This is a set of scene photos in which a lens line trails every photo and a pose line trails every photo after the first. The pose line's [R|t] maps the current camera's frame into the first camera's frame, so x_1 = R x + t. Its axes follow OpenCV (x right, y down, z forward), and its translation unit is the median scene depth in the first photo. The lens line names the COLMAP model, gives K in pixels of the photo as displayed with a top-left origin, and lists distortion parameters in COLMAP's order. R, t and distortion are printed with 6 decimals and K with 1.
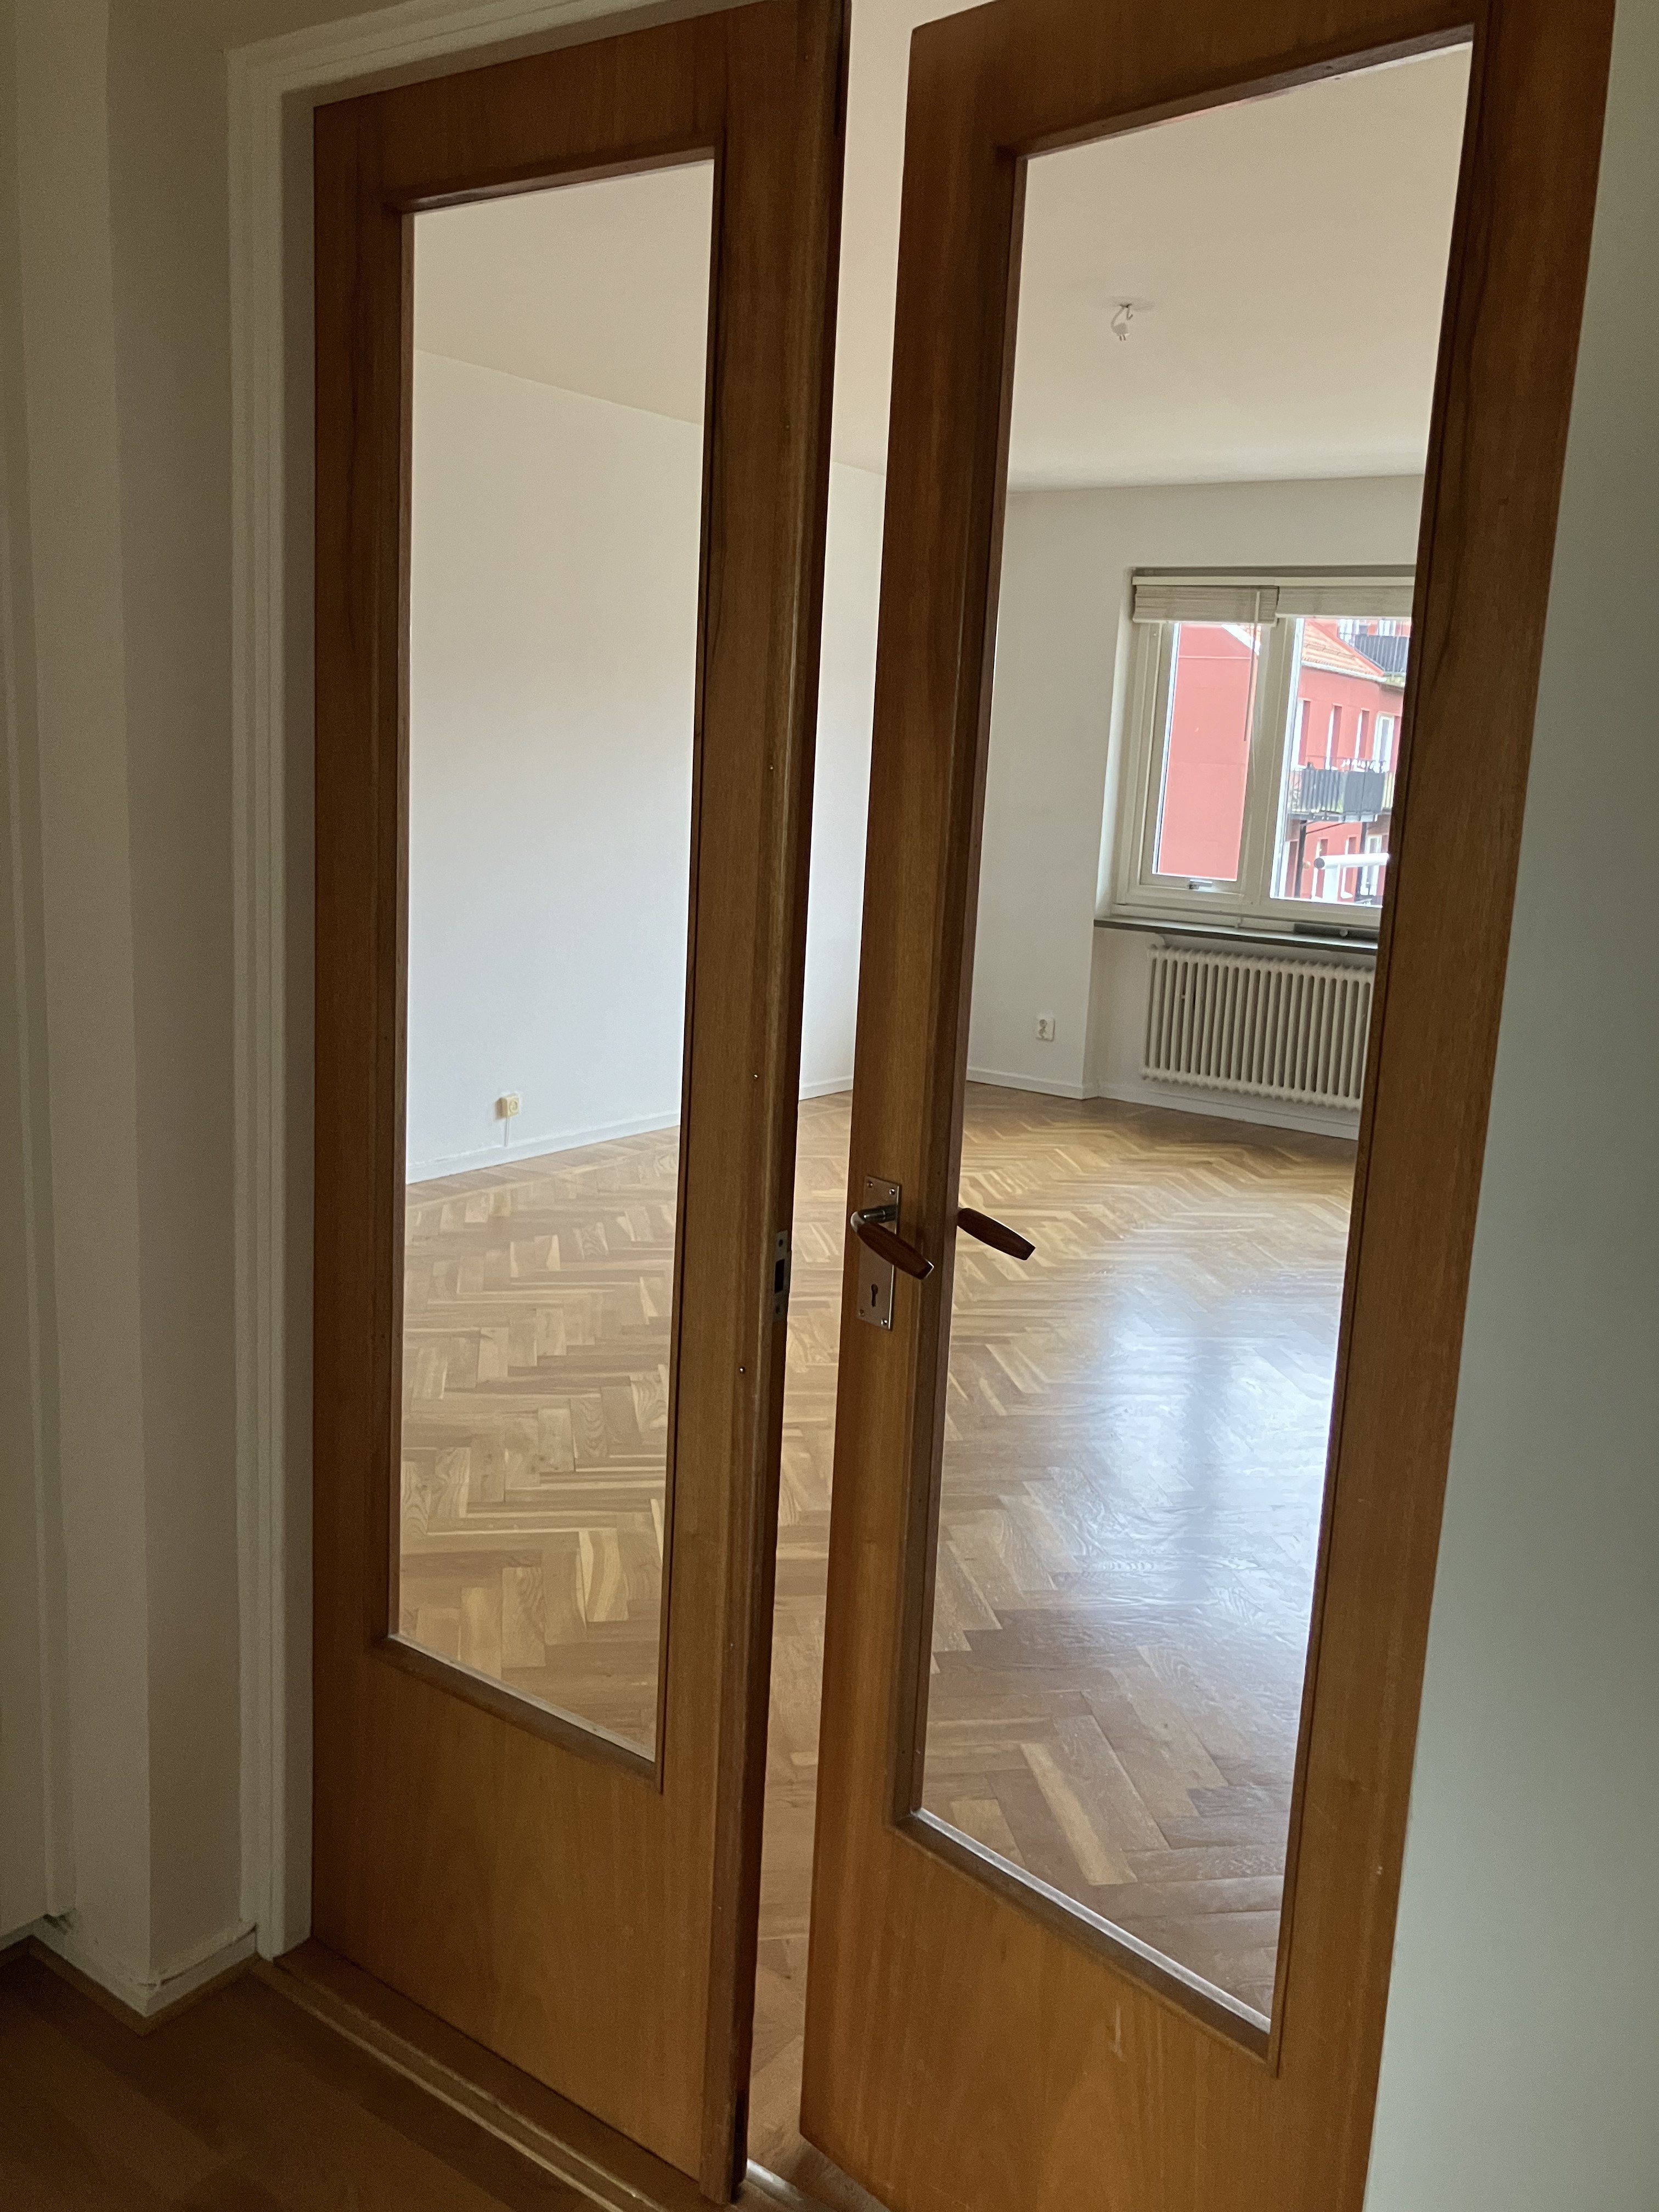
lens RADIAL K [[1920.3, 0, 738.8], [0, 1920.3, 1106.7], [0, 0, 1]] dist [0.239270, -0.797099]
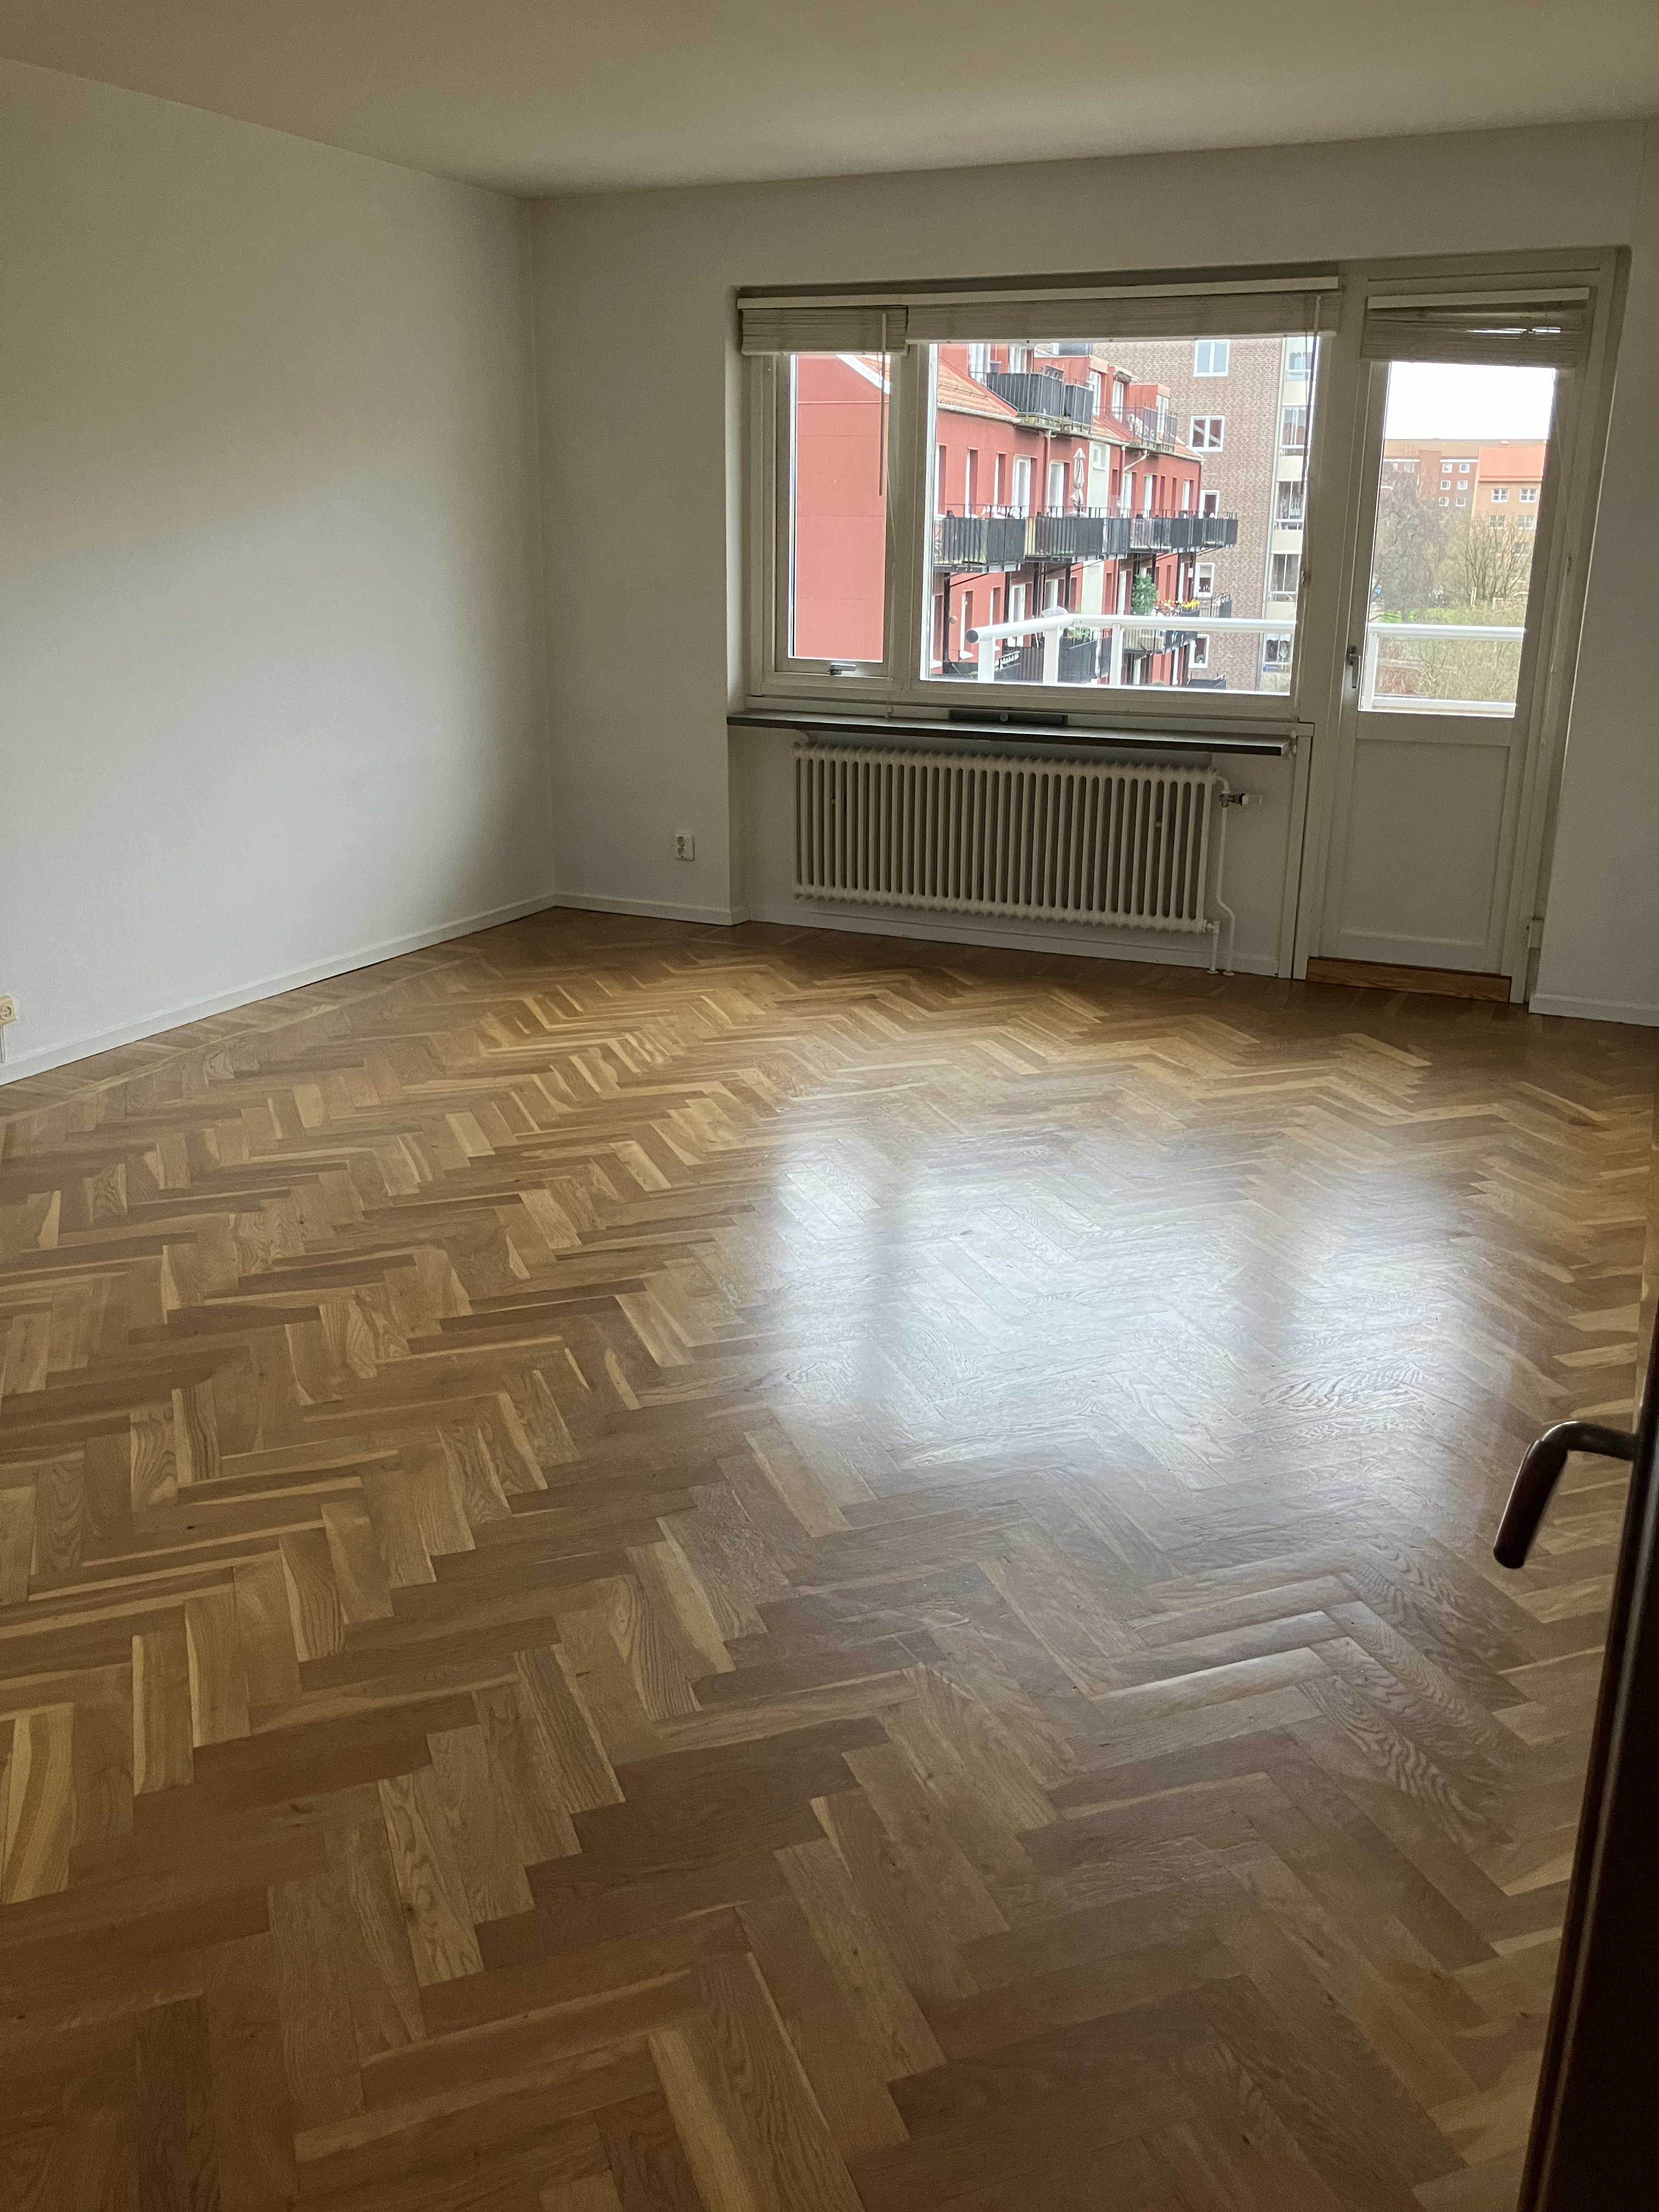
lens RADIAL K [[1920.3, 0, 738.8], [0, 1920.3, 1106.7], [0, 0, 1]] dist [0.239270, -0.797099]
pose [[0.983230, -0.094781, 0.155805, 0.040268], [0.076559, 0.989930, 0.119069, -0.028881], [-0.165521, -0.105144, 0.980585, 0.145213]]
